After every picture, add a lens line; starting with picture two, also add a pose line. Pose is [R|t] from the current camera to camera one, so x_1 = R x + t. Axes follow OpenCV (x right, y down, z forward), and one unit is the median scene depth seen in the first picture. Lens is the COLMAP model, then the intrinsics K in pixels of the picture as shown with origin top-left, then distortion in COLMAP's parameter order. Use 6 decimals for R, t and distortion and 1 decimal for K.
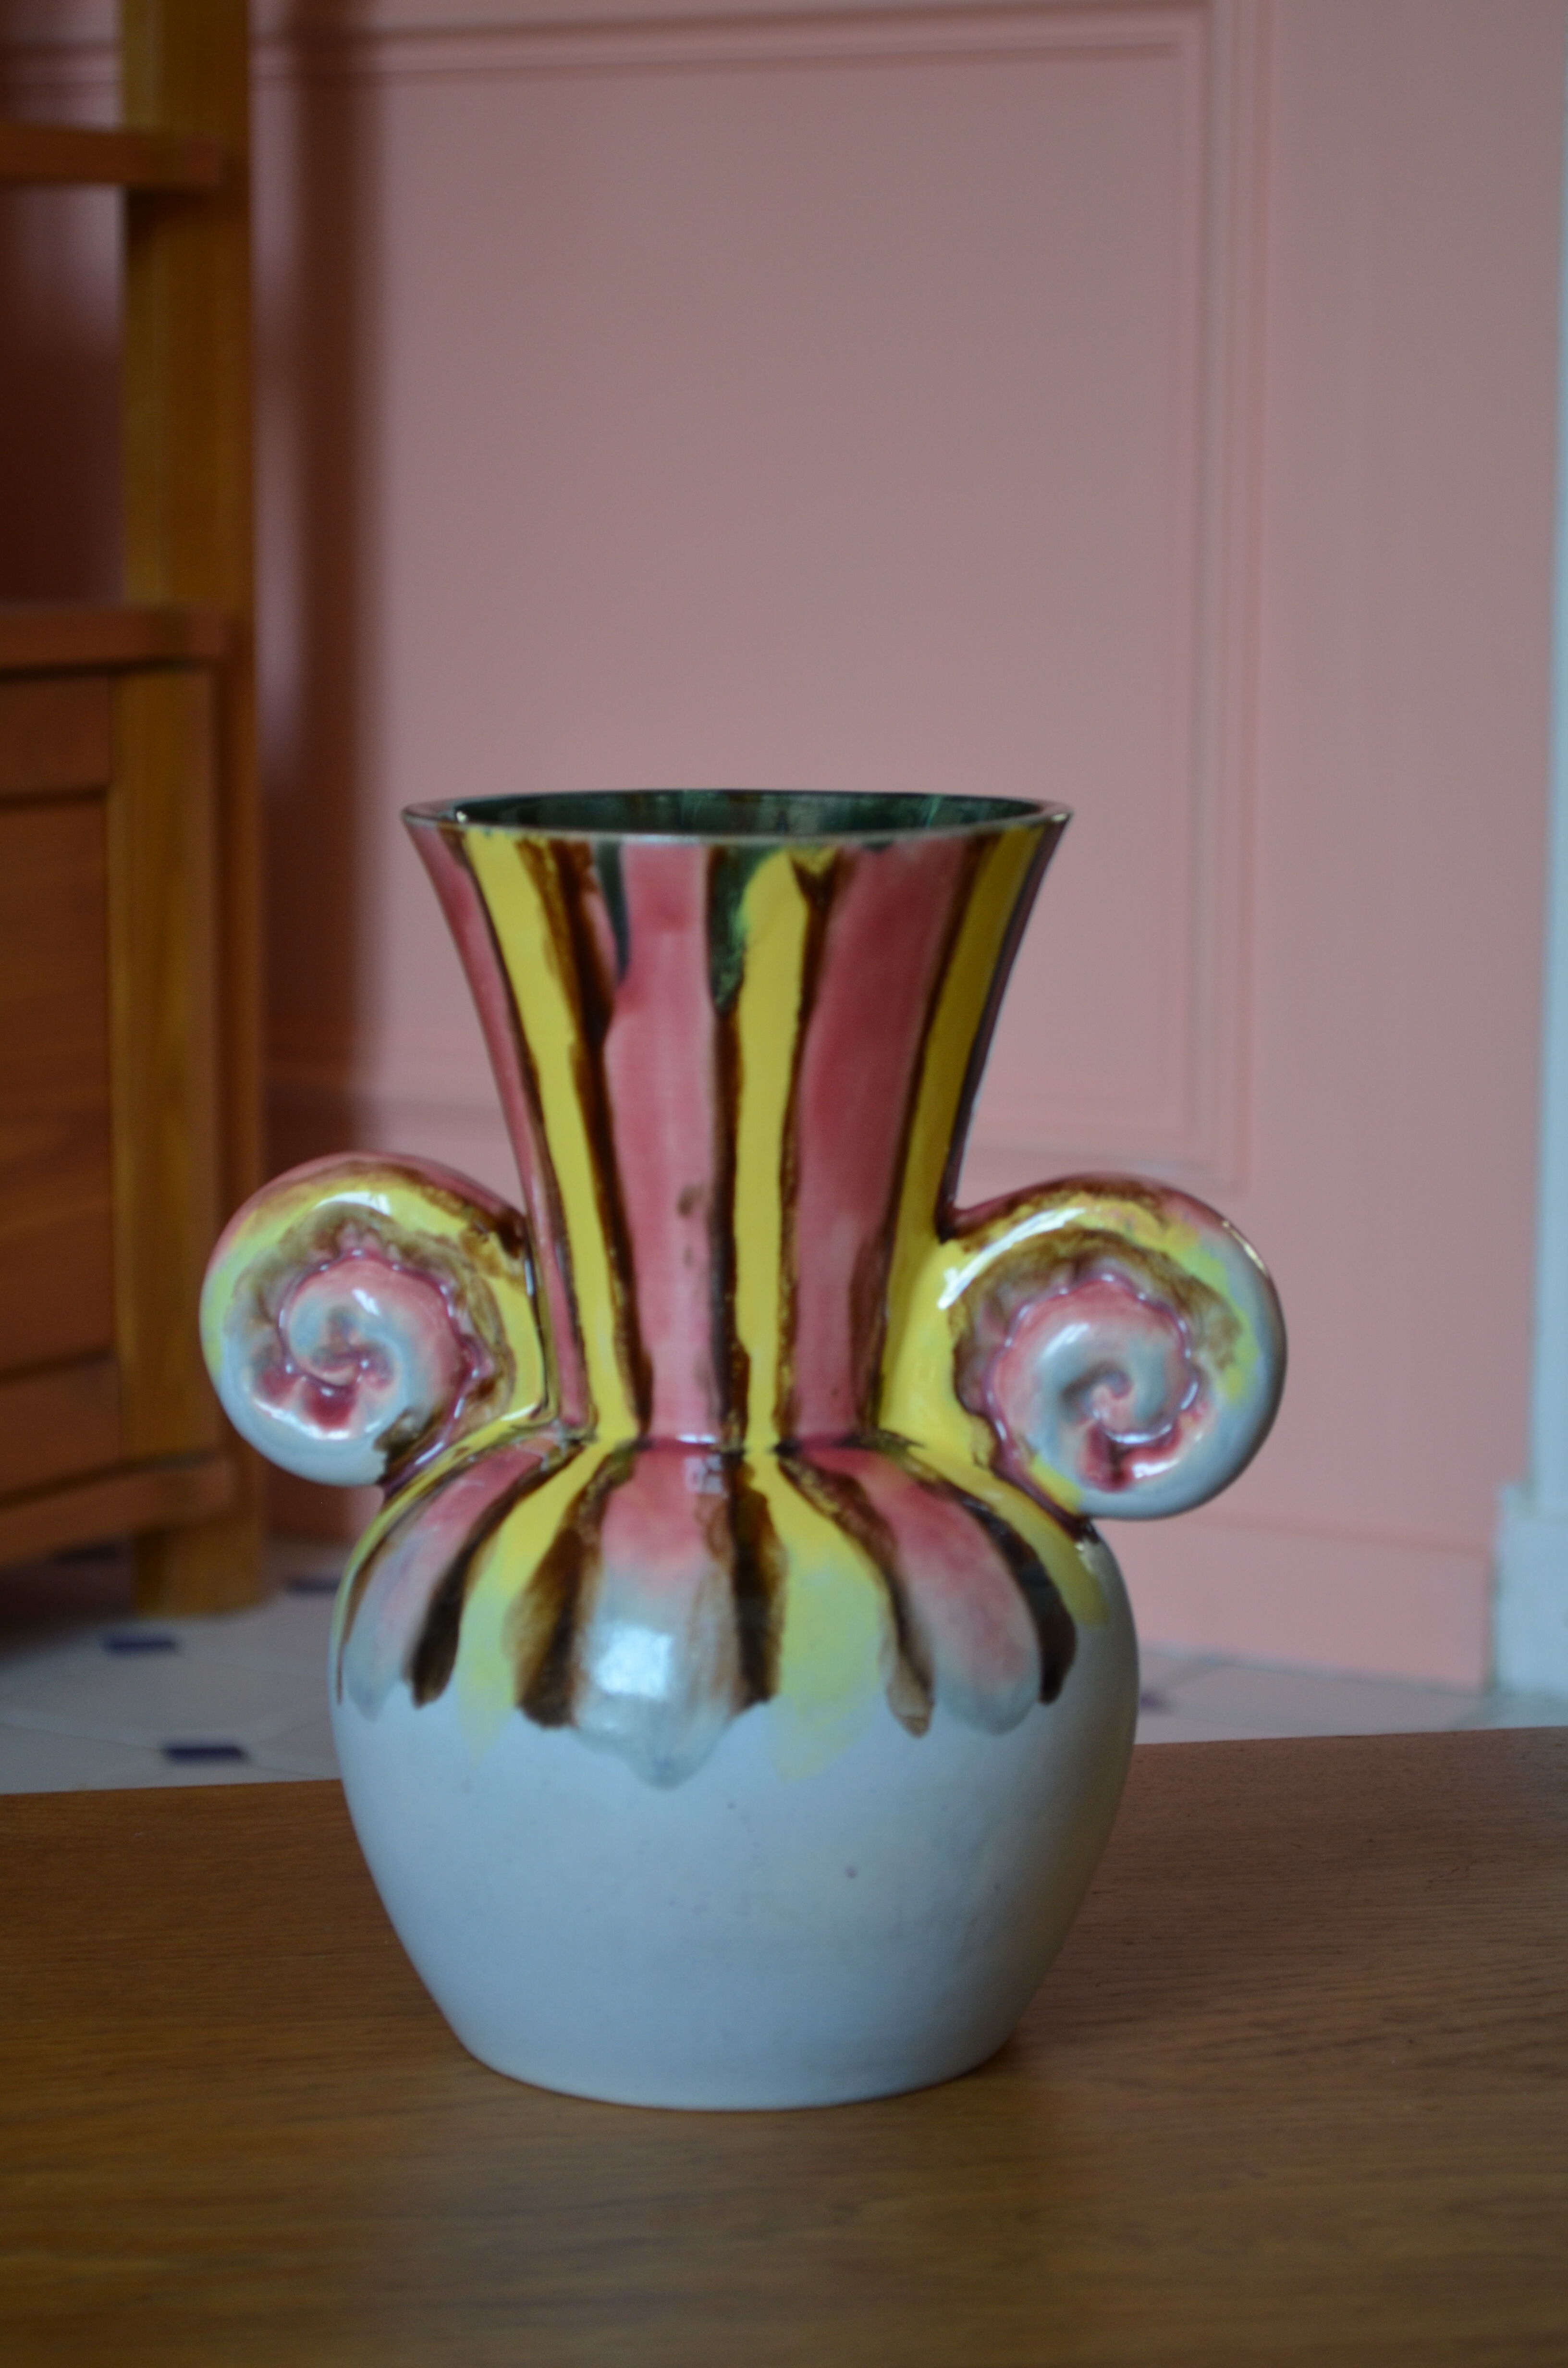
lens RADIAL K [[5539.3, 0, 780.9], [0, 5539.3, 1181.2], [0, 0, 1]] dist [0.095699, 0.000000]
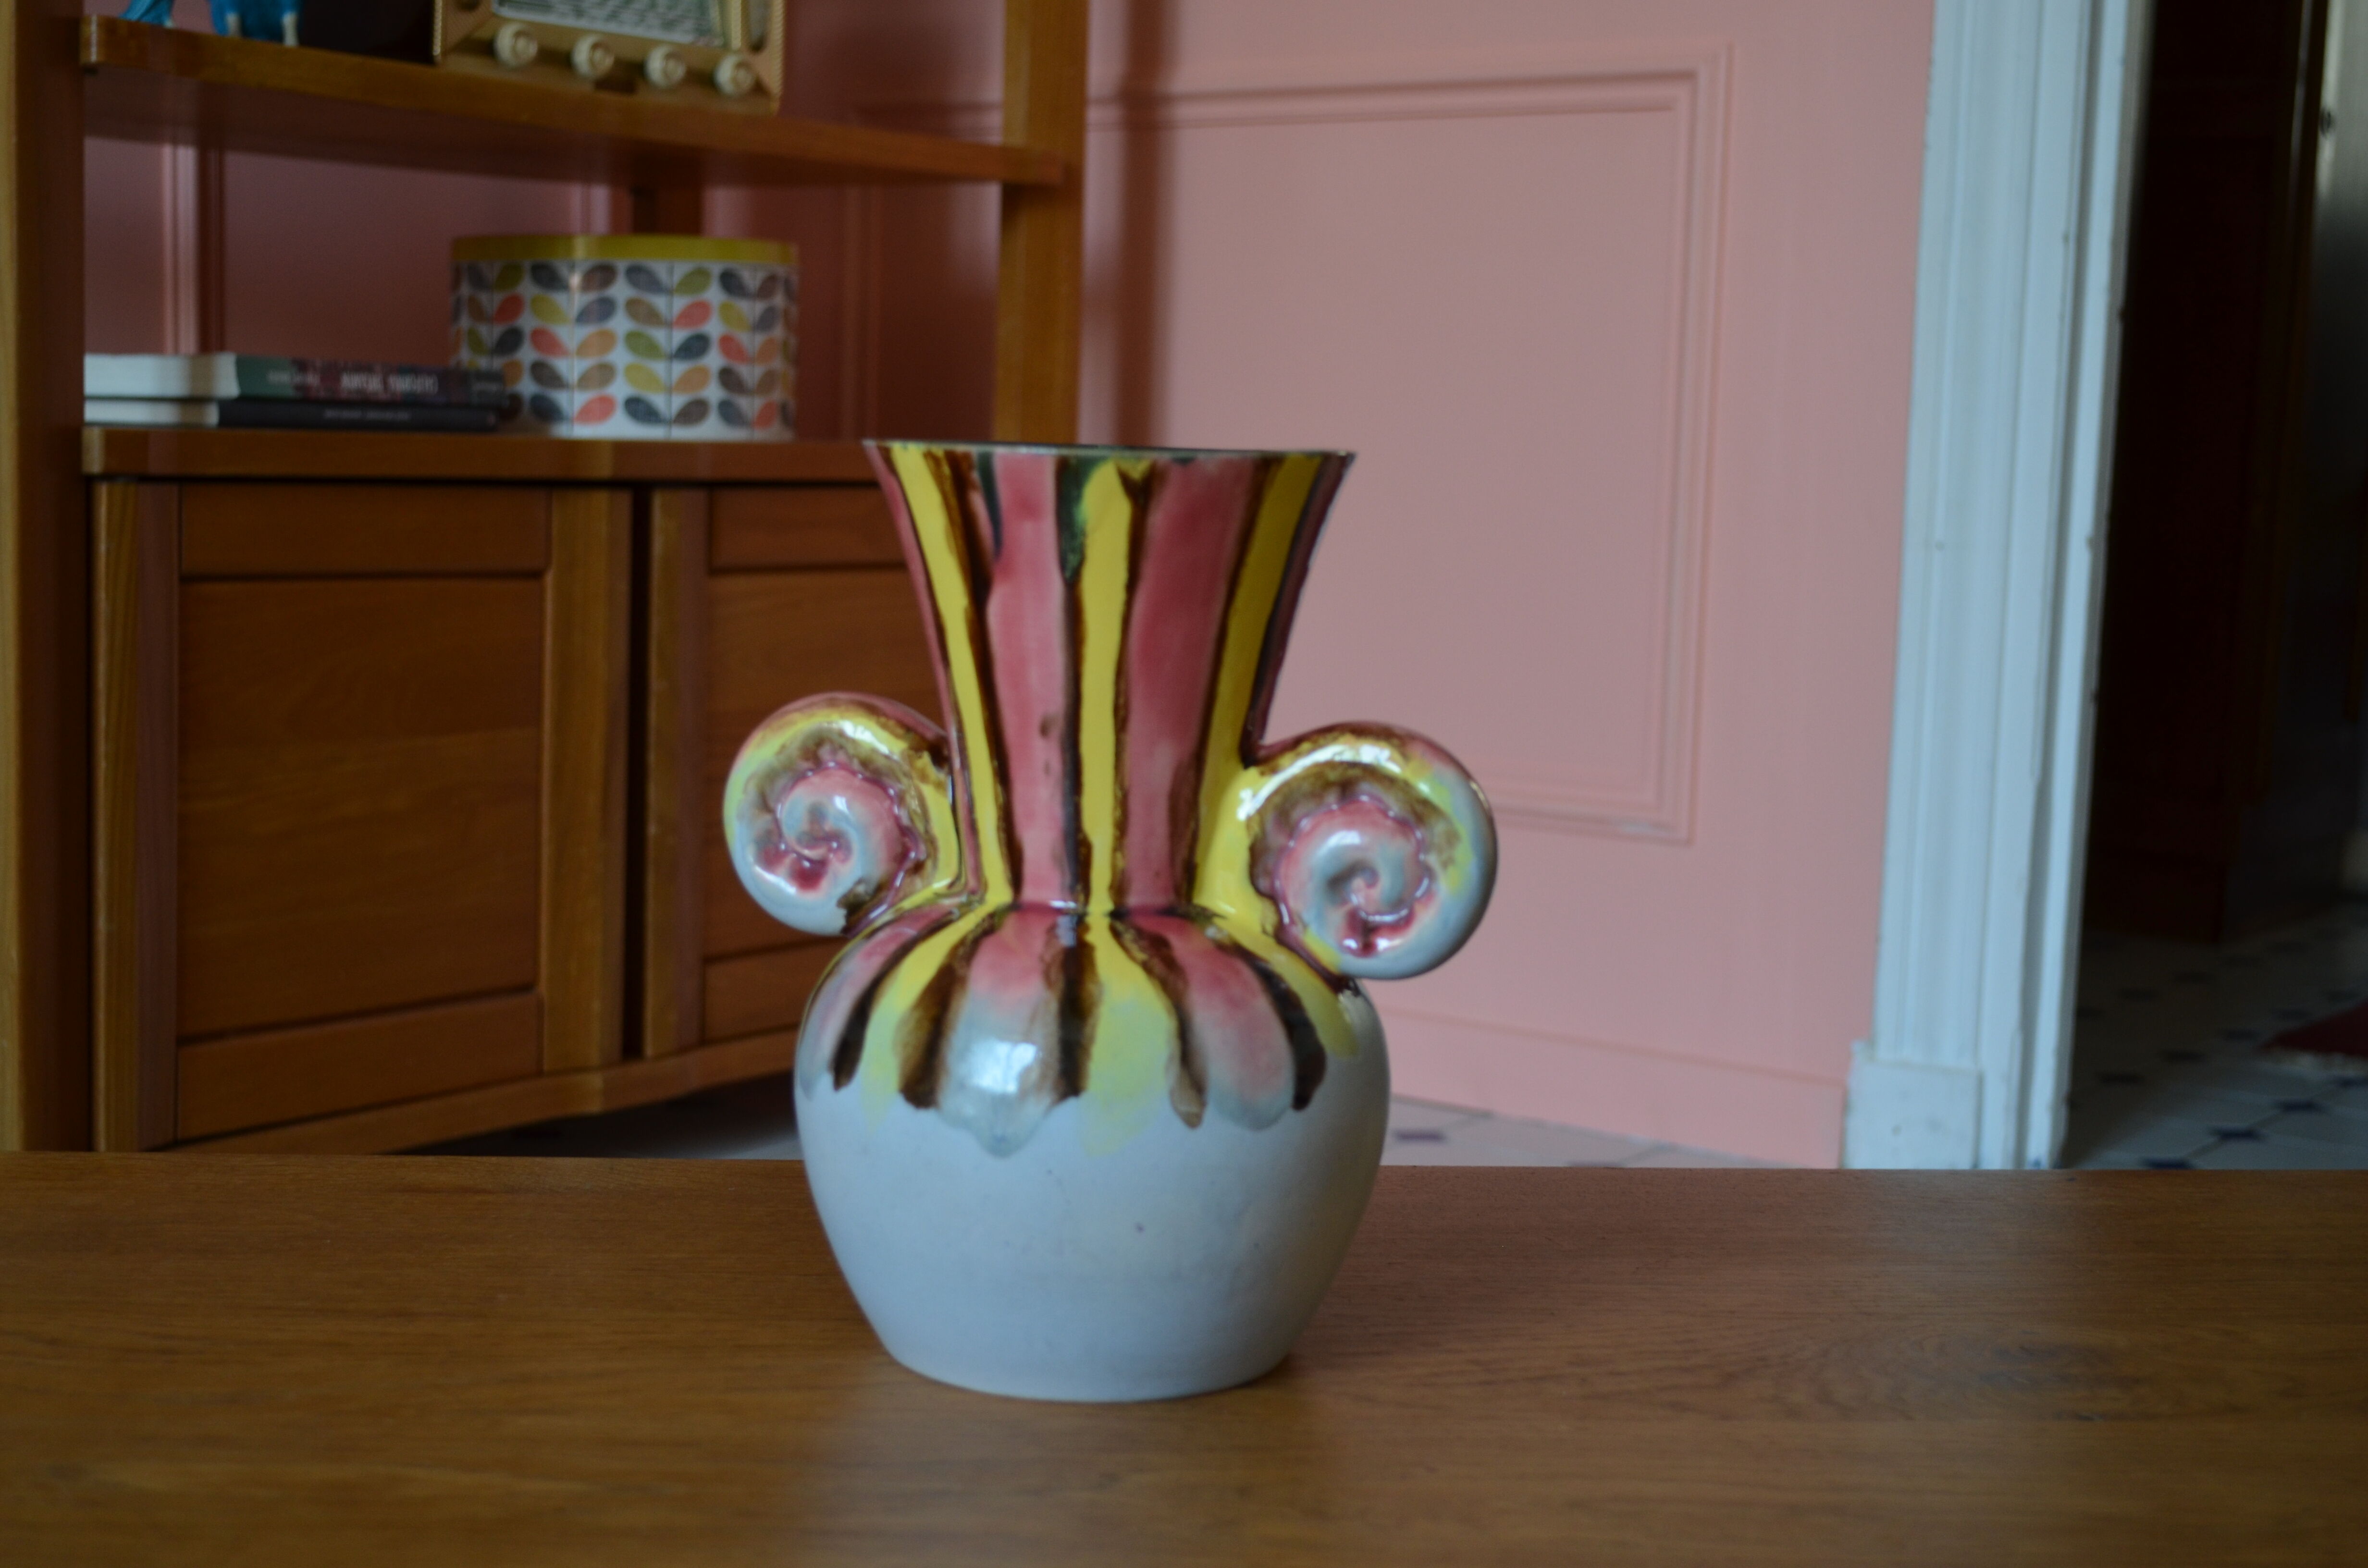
lens RADIAL K [[3269.6, 0, 1190.1], [0, 3269.6, 793.8], [0, 0, 1]] dist [0.003898, 0.000000]
pose [[0.993769, 0.037735, -0.104874, 0.100338], [-0.040307, 0.998934, -0.022513, 0.036057], [0.103912, 0.026600, 0.994231, 0.207872]]
